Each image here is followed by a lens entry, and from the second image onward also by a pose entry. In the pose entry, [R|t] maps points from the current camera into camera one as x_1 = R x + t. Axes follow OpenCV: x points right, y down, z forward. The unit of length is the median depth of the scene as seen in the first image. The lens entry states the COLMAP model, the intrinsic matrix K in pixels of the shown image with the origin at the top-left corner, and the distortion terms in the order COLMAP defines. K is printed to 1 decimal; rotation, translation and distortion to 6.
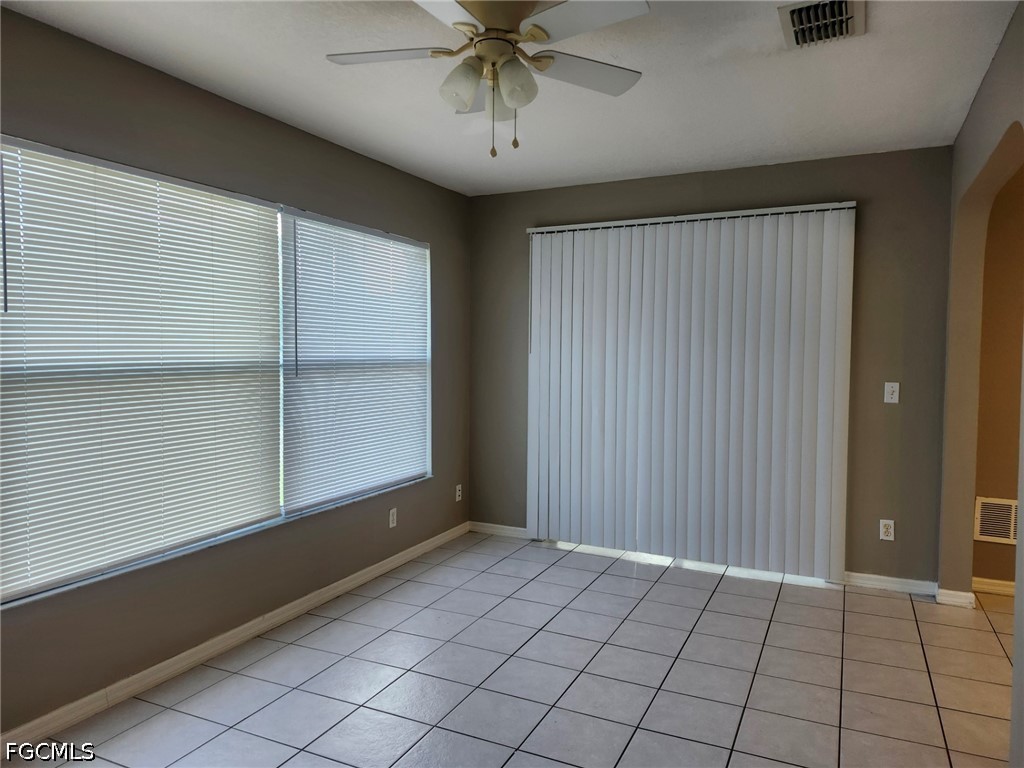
lens RADIAL K [[702.9, 0, 506.6], [0, 702.9, 391.9], [0, 0, 1]] dist [0.061071, -0.064738]
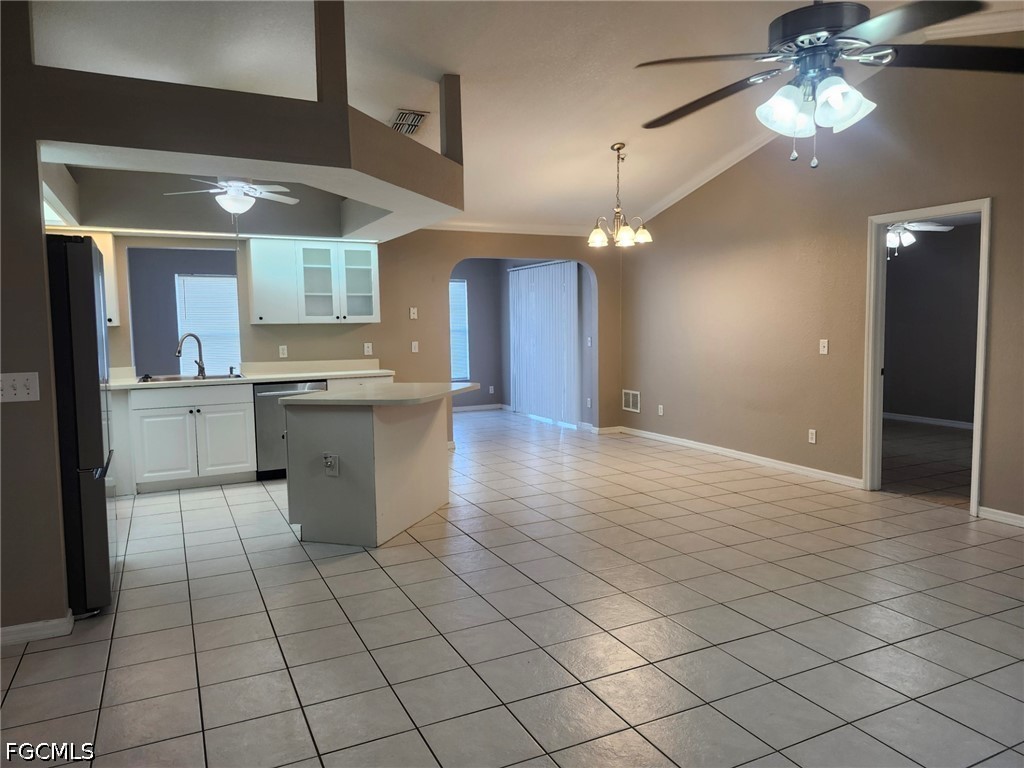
lens RADIAL K [[702.9, 0, 511.6], [0, 702.9, 378.8], [0, 0, 1]] dist [0.061071, -0.064738]
pose [[0.793623, 0.028768, -0.607729, 1.911521], [-0.015471, 0.999513, 0.027110, 0.070228], [0.608213, -0.012113, 0.793682, -1.031305]]
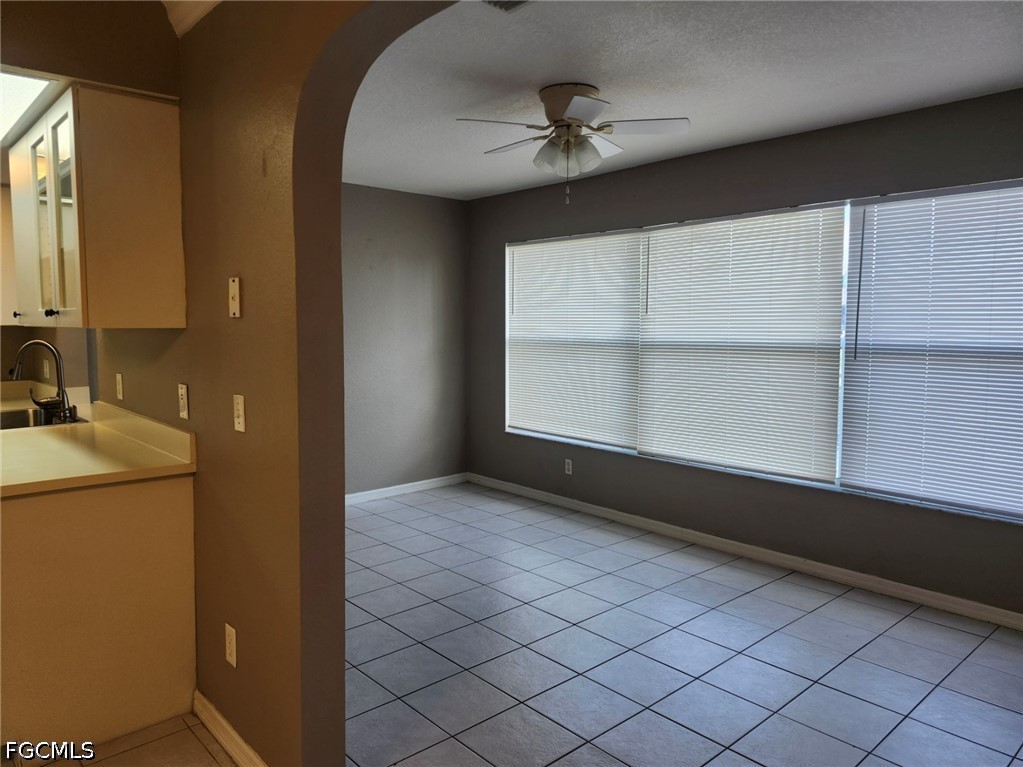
lens RADIAL K [[702.2, 0, 506.1], [0, 702.2, 380.9], [0, 0, 1]] dist [0.061071, -0.064738]
pose [[-0.387164, 0.070452, -0.919315, 0.879195], [-0.055021, 0.993534, 0.099312, -0.066288], [0.920368, 0.089032, -0.380784, 0.929757]]
